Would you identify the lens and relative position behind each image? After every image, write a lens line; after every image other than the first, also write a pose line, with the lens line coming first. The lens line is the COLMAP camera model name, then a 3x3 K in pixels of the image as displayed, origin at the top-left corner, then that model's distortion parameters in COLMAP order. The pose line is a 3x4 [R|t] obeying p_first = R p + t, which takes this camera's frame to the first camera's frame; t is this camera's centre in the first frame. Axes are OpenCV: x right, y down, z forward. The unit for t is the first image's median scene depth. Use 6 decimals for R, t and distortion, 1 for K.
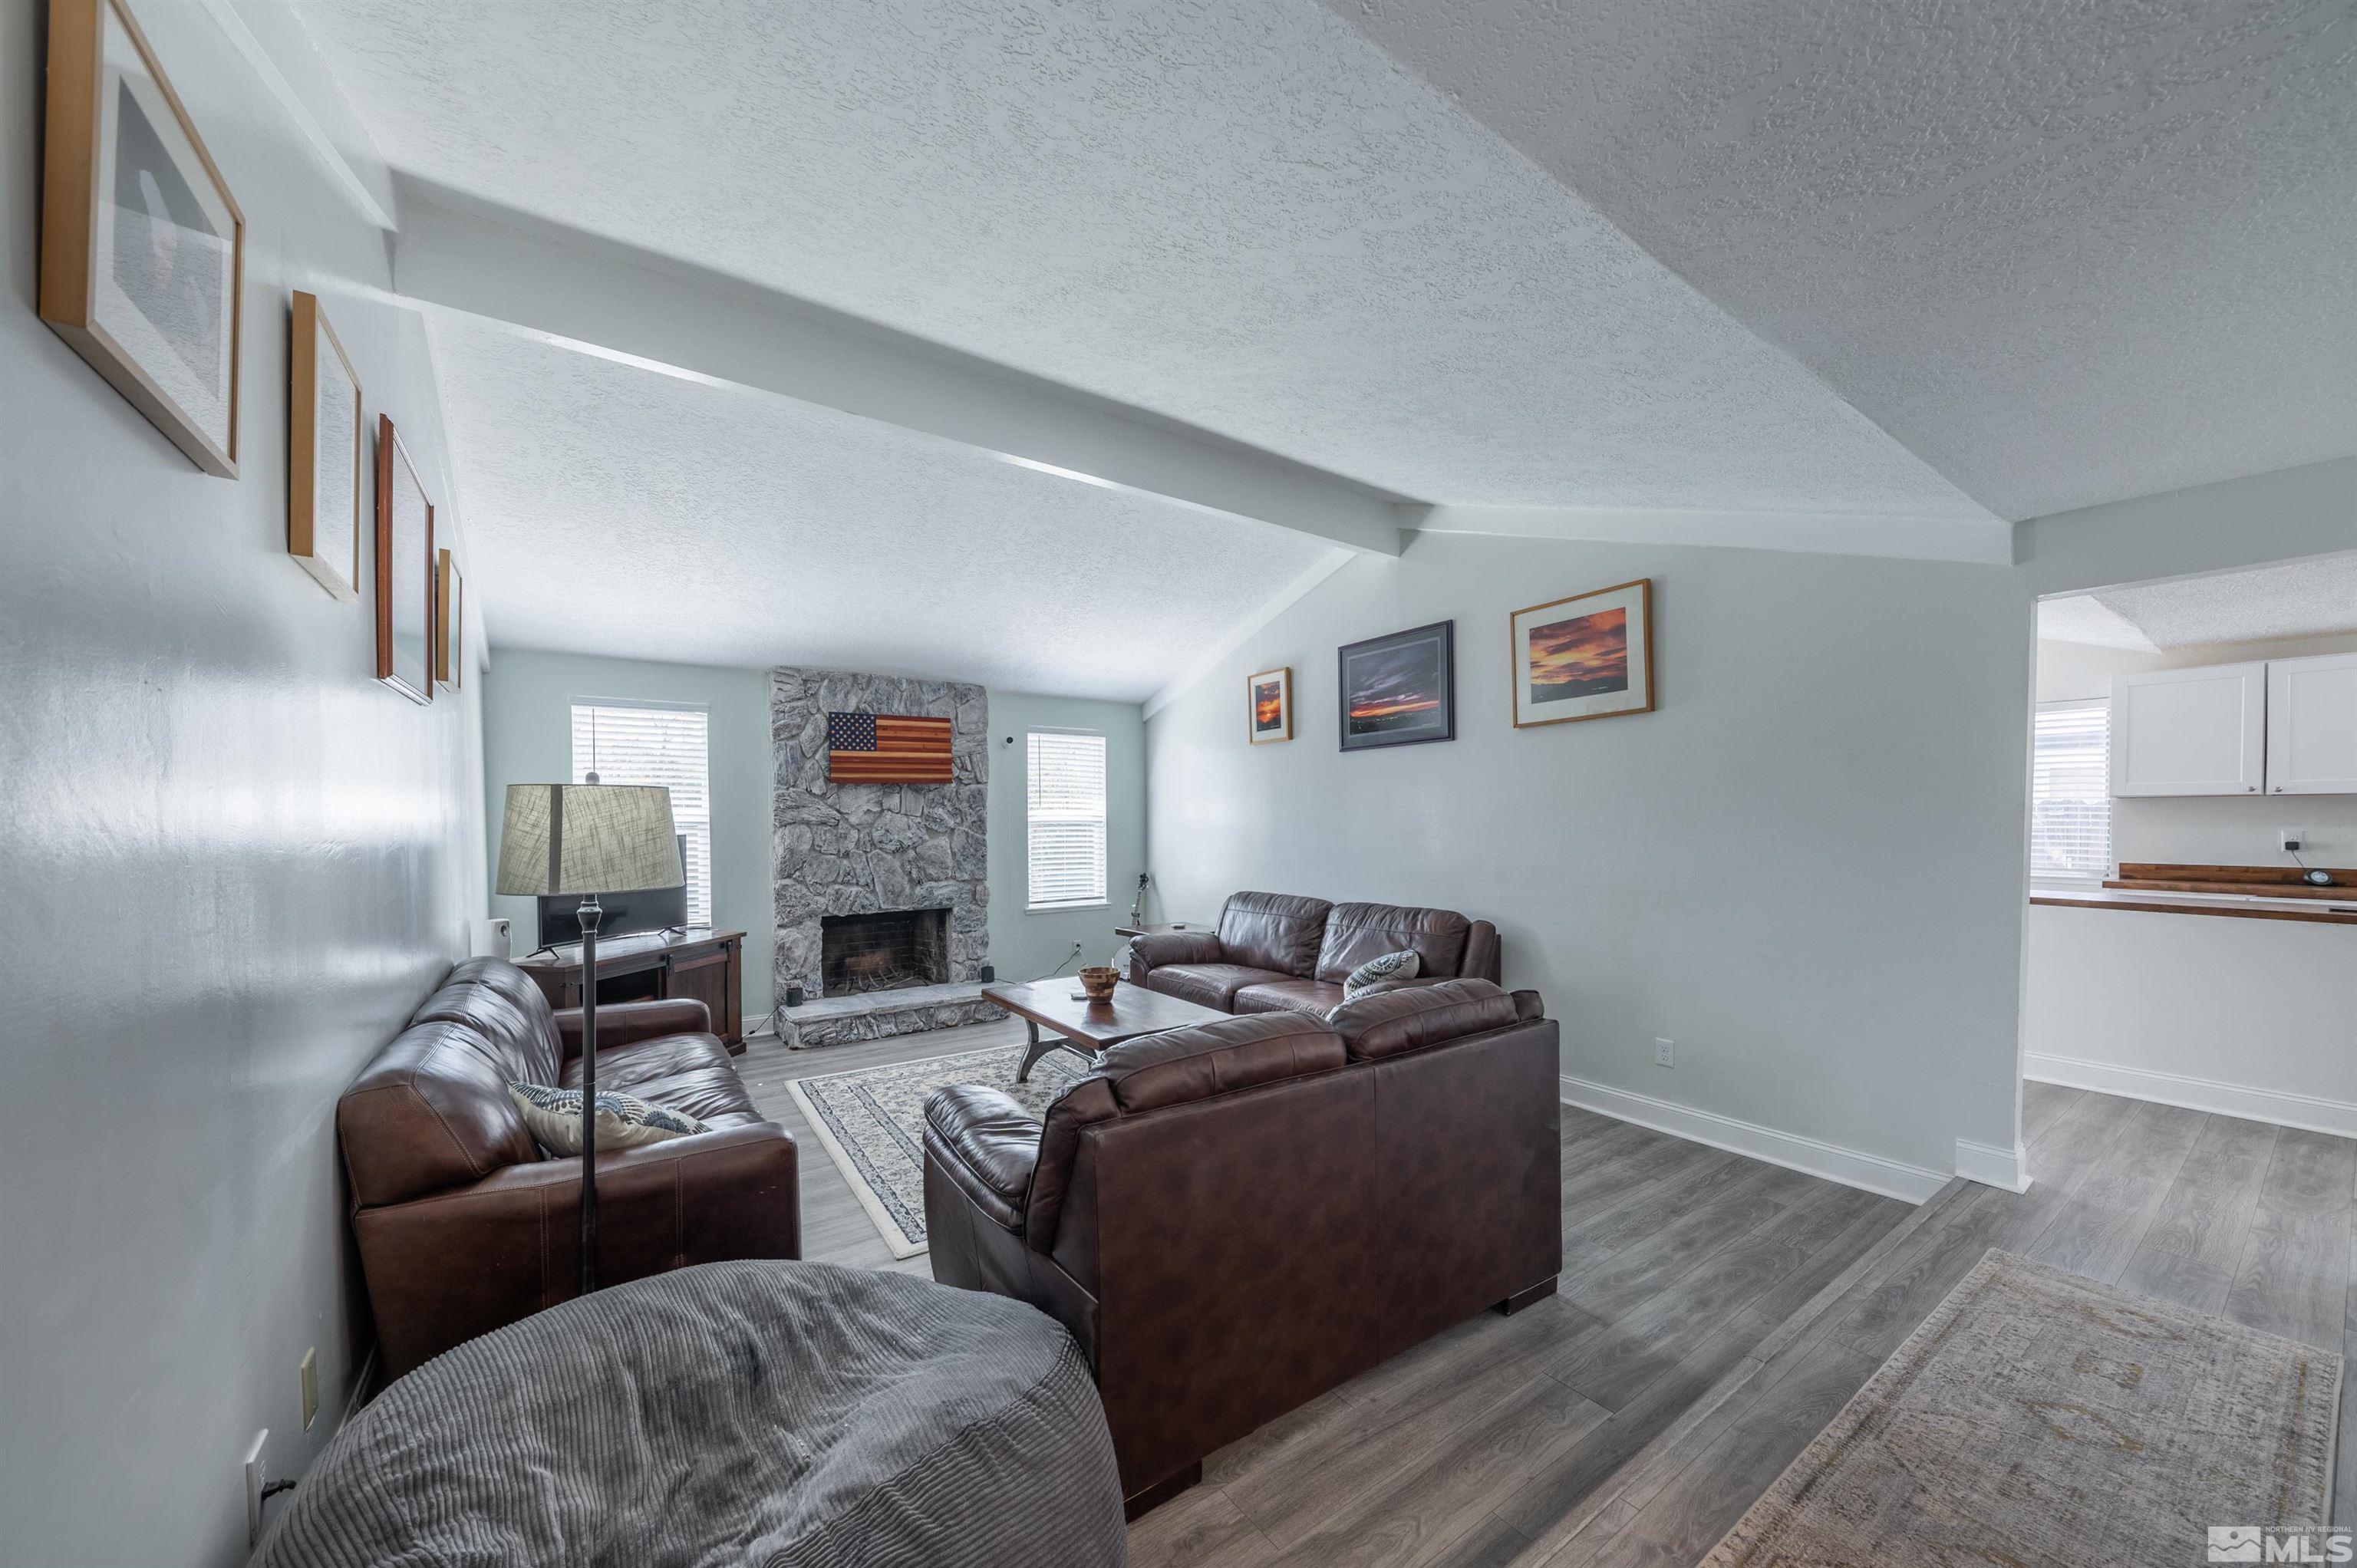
lens RADIAL K [[832.8, 0, 1183.4], [0, 832.8, 821.0], [0, 0, 1]] dist [0.001781, -0.000047]
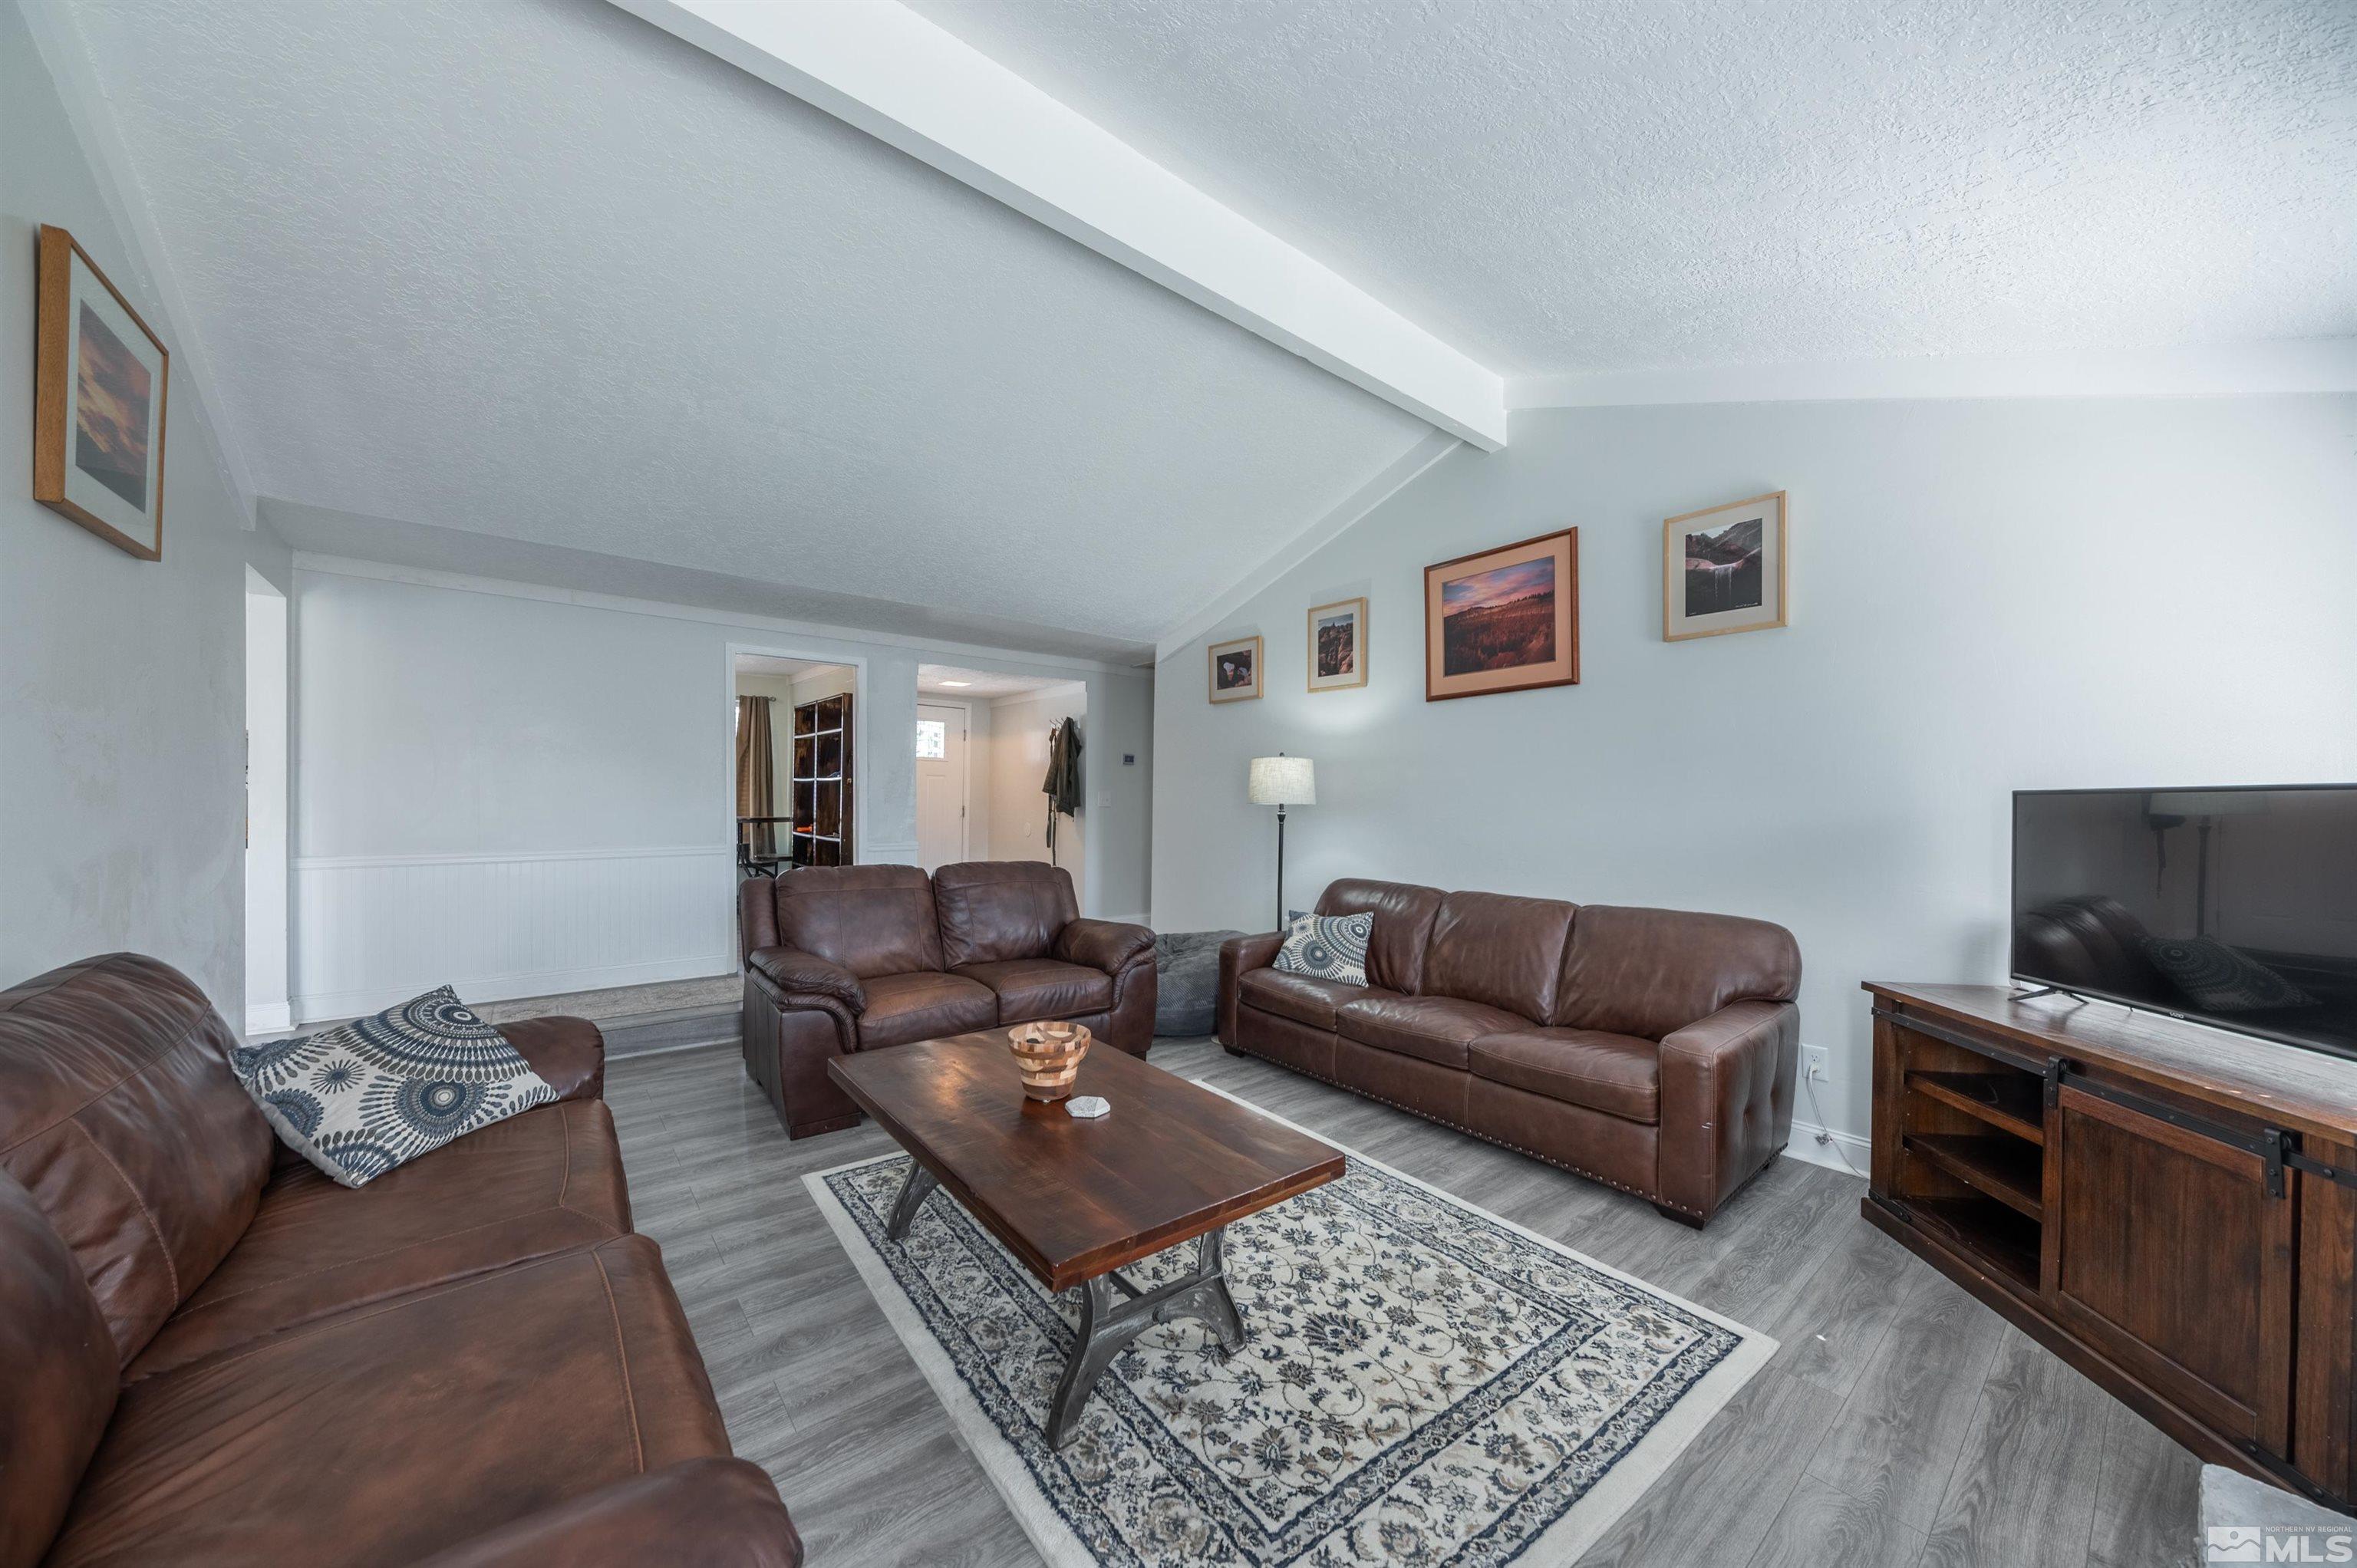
lens RADIAL K [[832.8, 0, 1195.1], [0, 832.8, 801.8], [0, 0, 1]] dist [0.001781, -0.000047]
pose [[-0.998118, -0.017079, -0.058898, -0.111118], [-0.017013, 0.999854, -0.001630, 0.027124], [0.058917, -0.000625, -0.998263, 1.090969]]
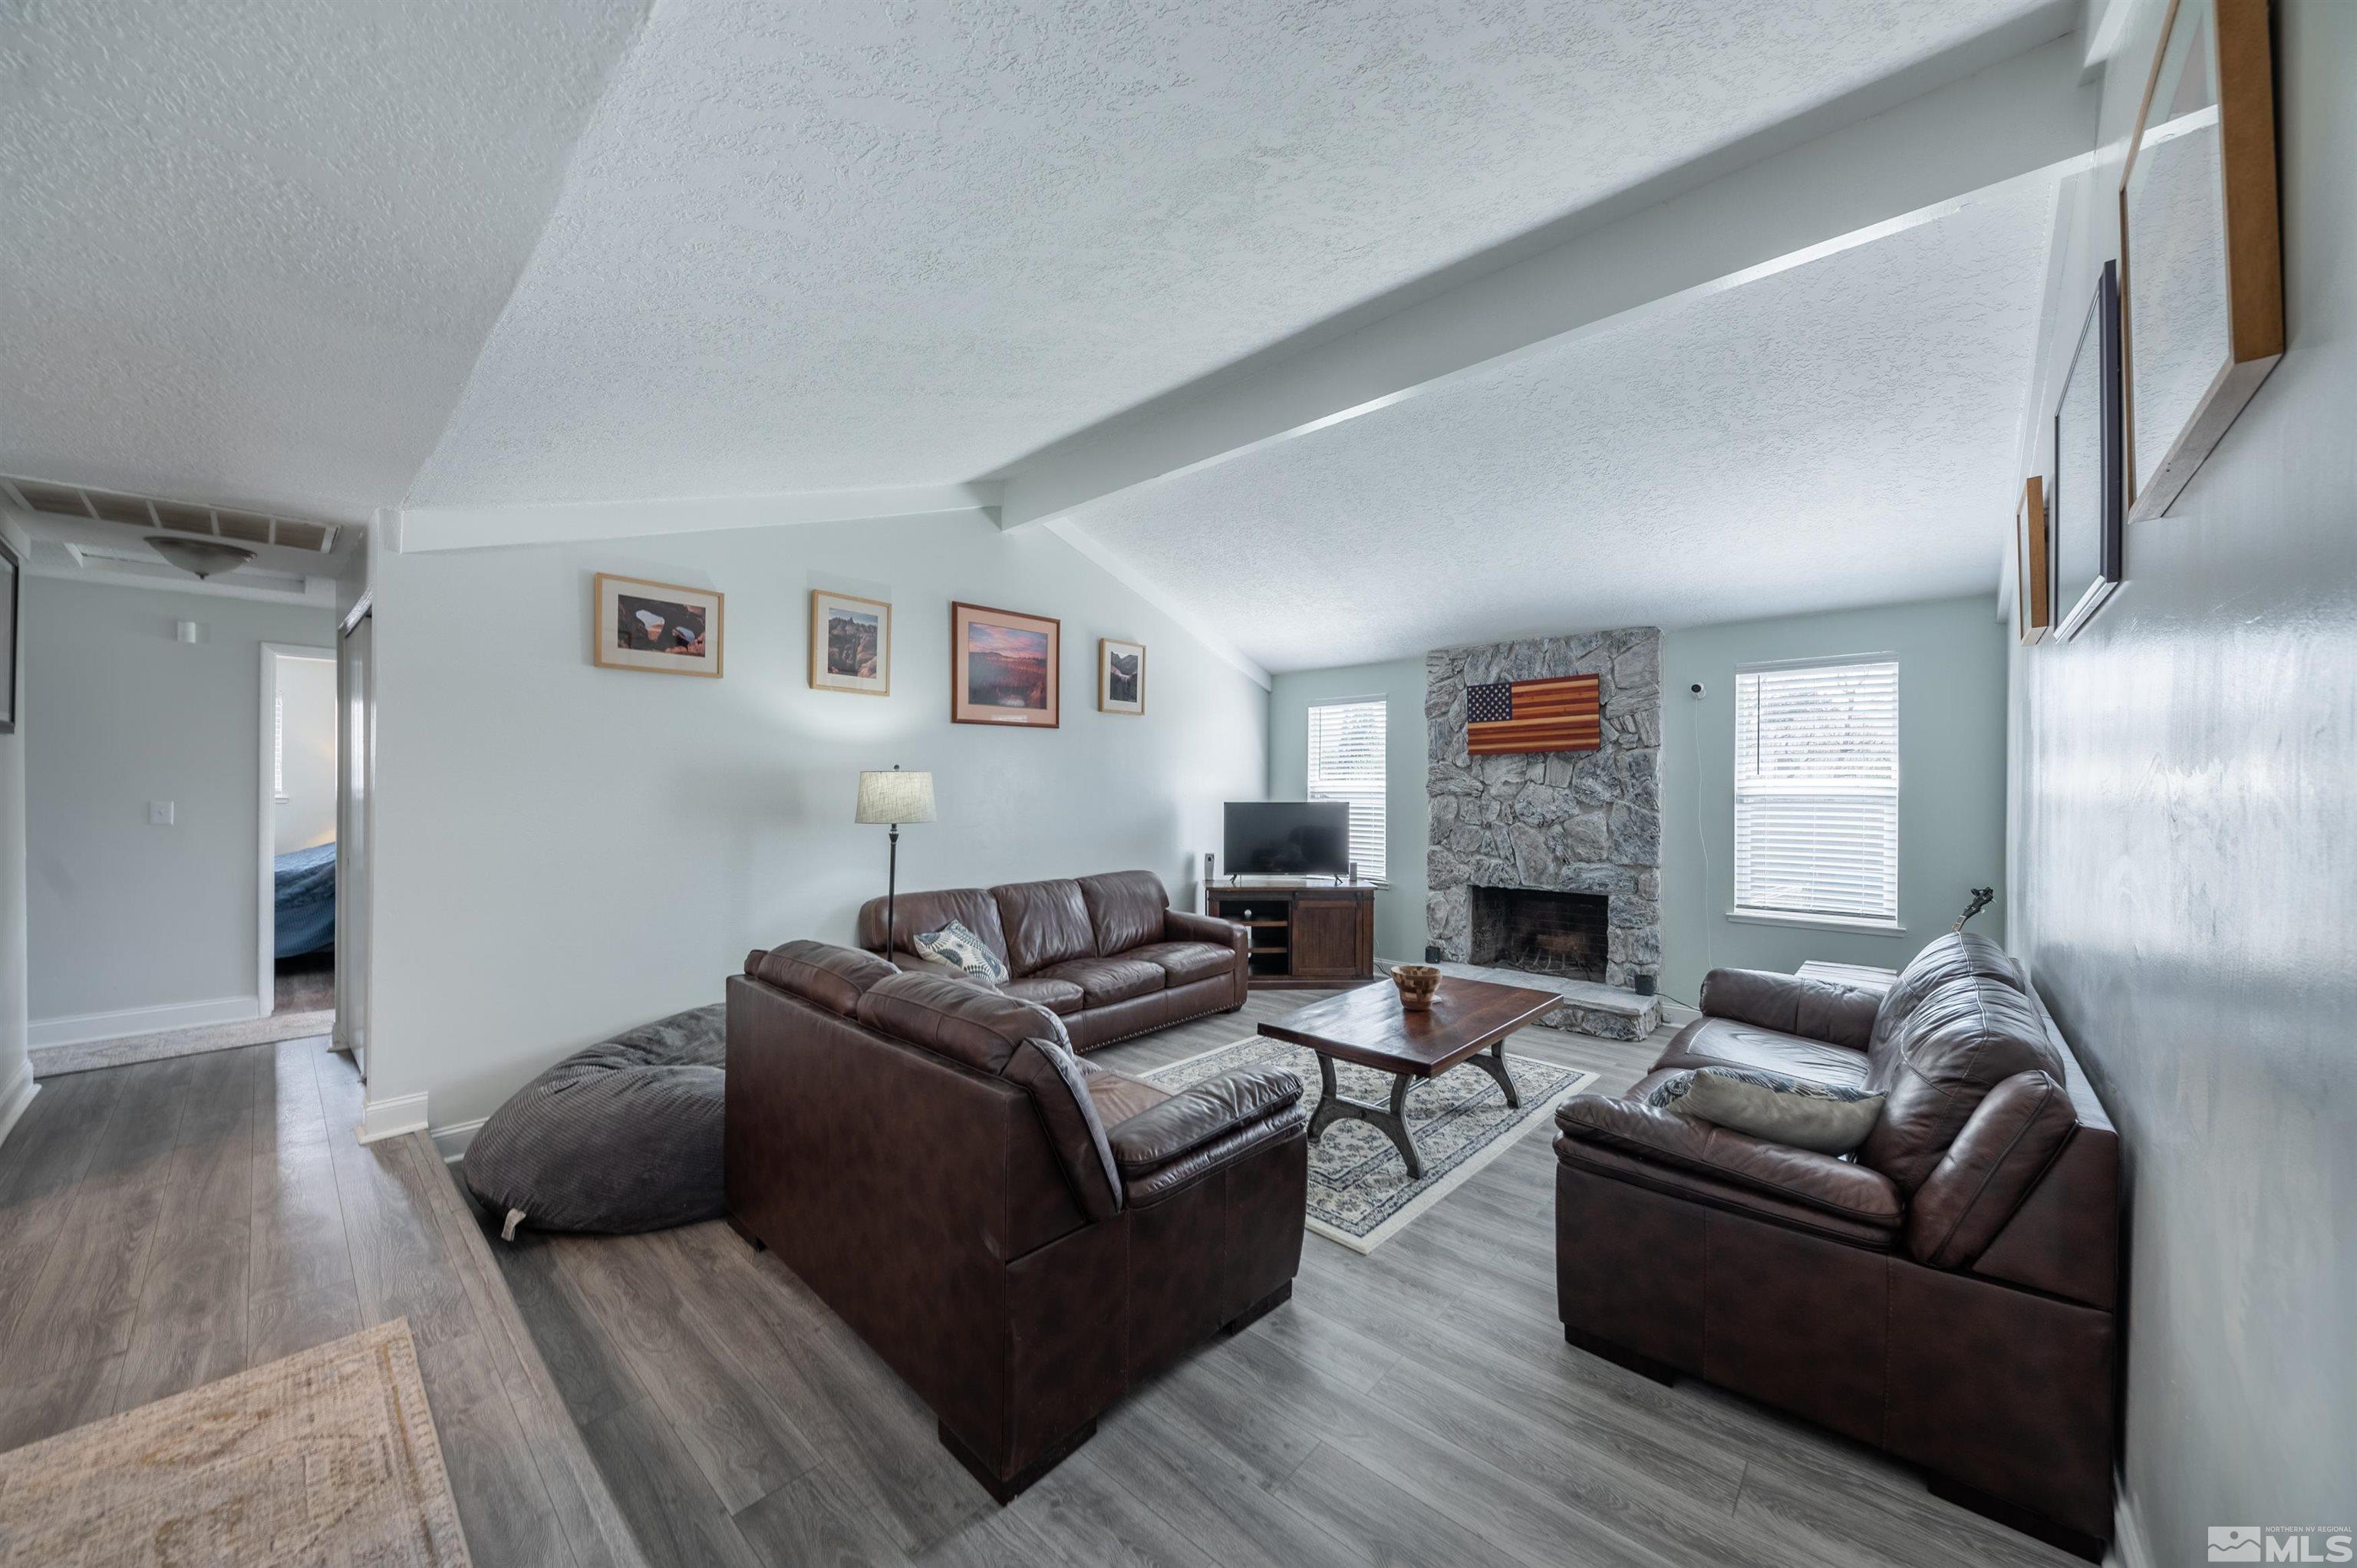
lens RADIAL K [[832.8, 0, 1195.4], [0, 832.8, 777.6], [0, 0, 1]] dist [0.001781, -0.000047]
pose [[0.228523, -0.009928, -0.973488, 0.484058], [-0.006555, 0.999910, -0.011736, -0.003596], [0.973516, 0.009063, 0.228437, 0.423924]]
